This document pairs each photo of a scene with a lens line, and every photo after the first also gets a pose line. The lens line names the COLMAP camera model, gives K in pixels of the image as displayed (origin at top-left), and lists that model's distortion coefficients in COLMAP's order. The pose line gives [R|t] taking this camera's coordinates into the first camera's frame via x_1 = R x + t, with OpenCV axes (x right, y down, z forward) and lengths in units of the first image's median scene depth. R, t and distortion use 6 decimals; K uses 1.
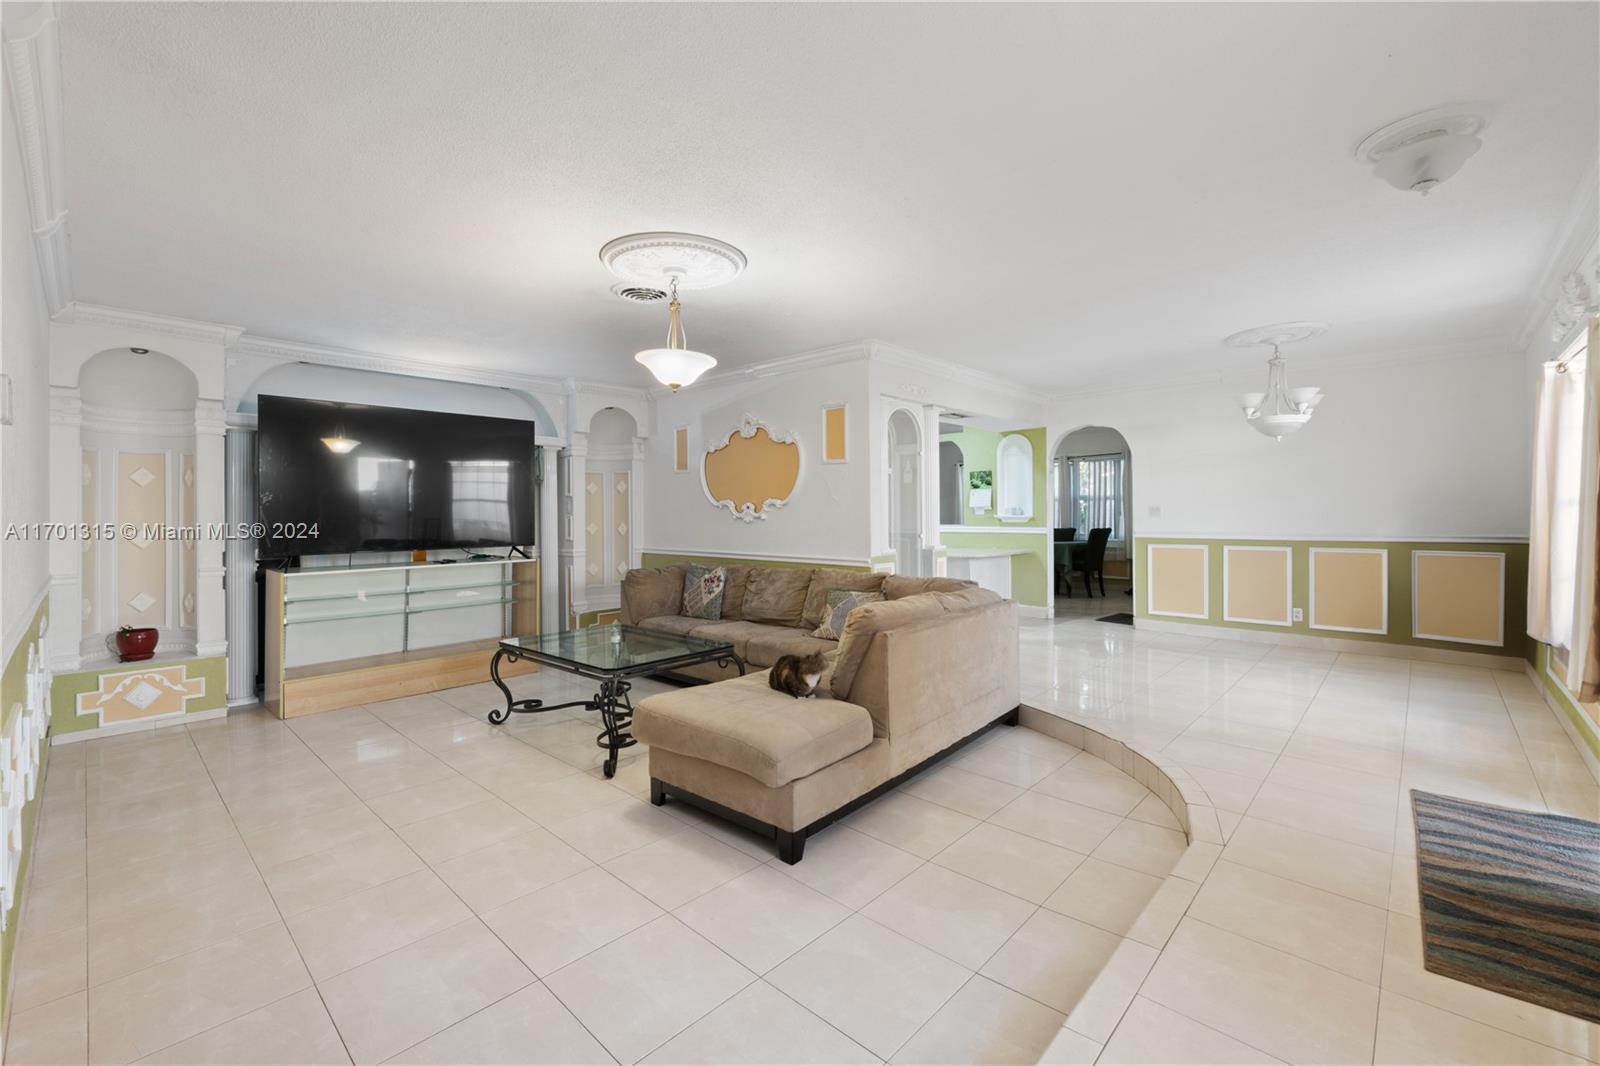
lens RADIAL K [[668.8, 0, 804.2], [0, 668.8, 519.4], [0, 0, 1]] dist [-0.006395, 0.000869]
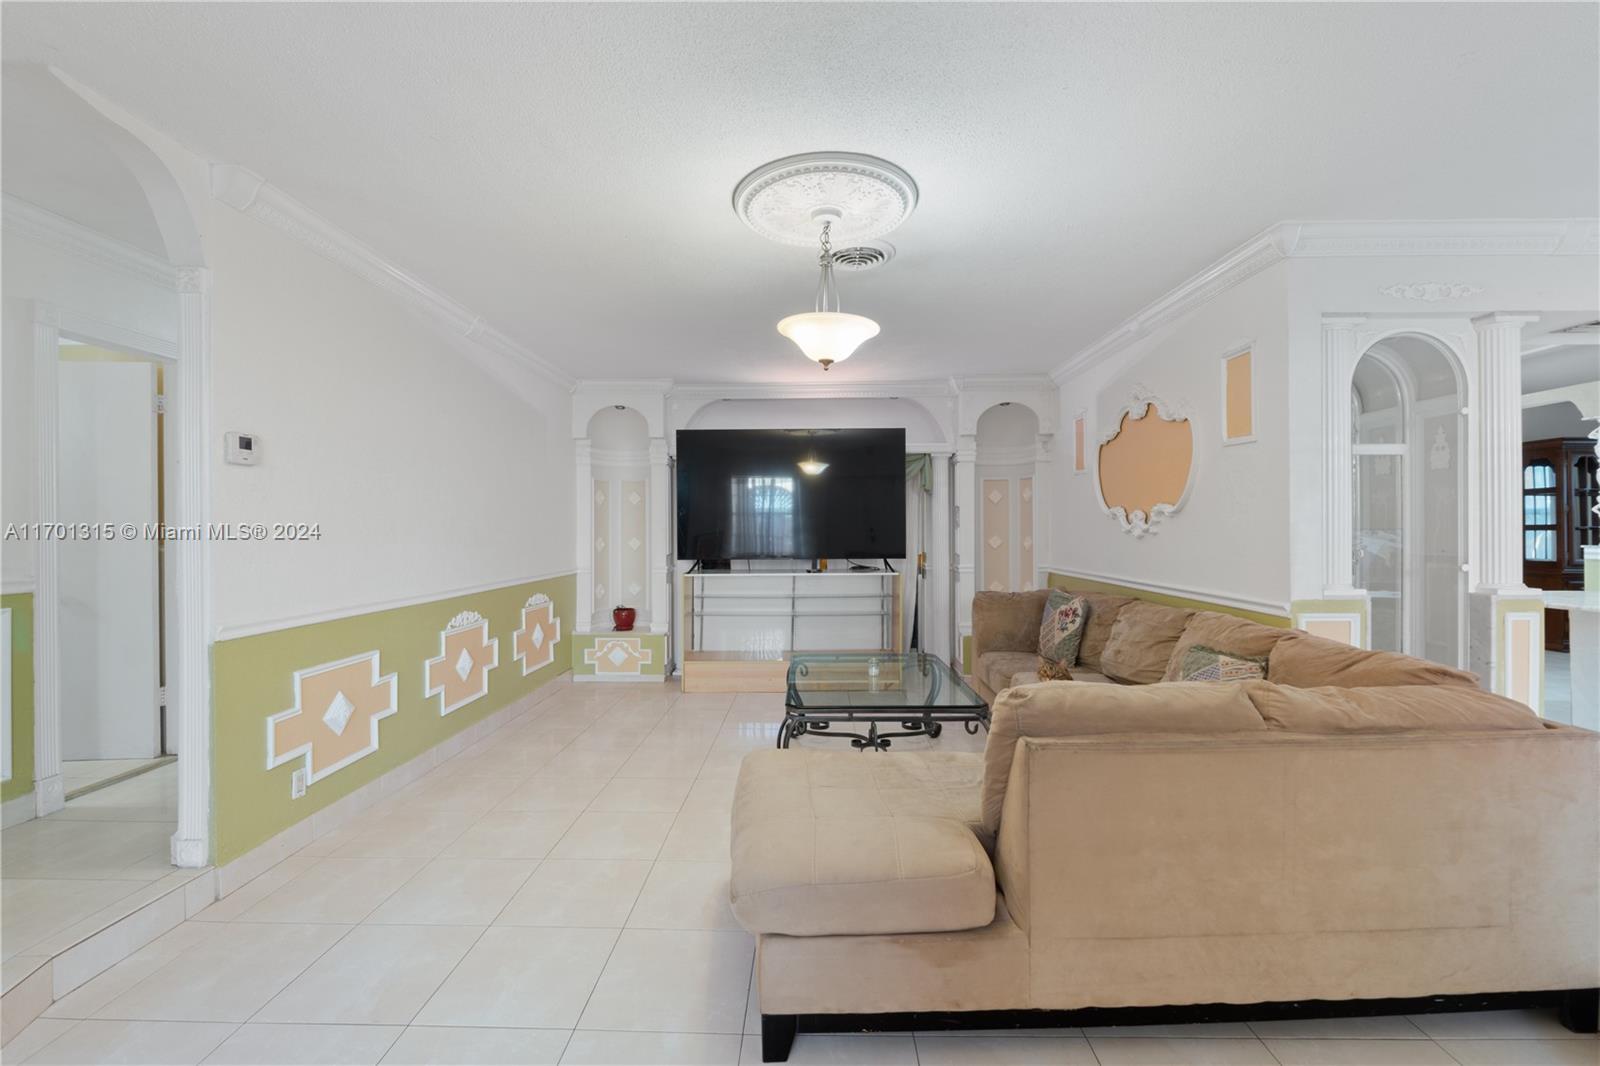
lens RADIAL K [[668.8, 0, 800.5], [0, 668.8, 535.3], [0, 0, 1]] dist [-0.006395, 0.000869]
pose [[0.667590, 0.011699, -0.744437, 0.232785], [-0.007984, 0.999932, 0.008555, -0.001514], [0.744486, 0.000233, 0.667638, 0.283924]]
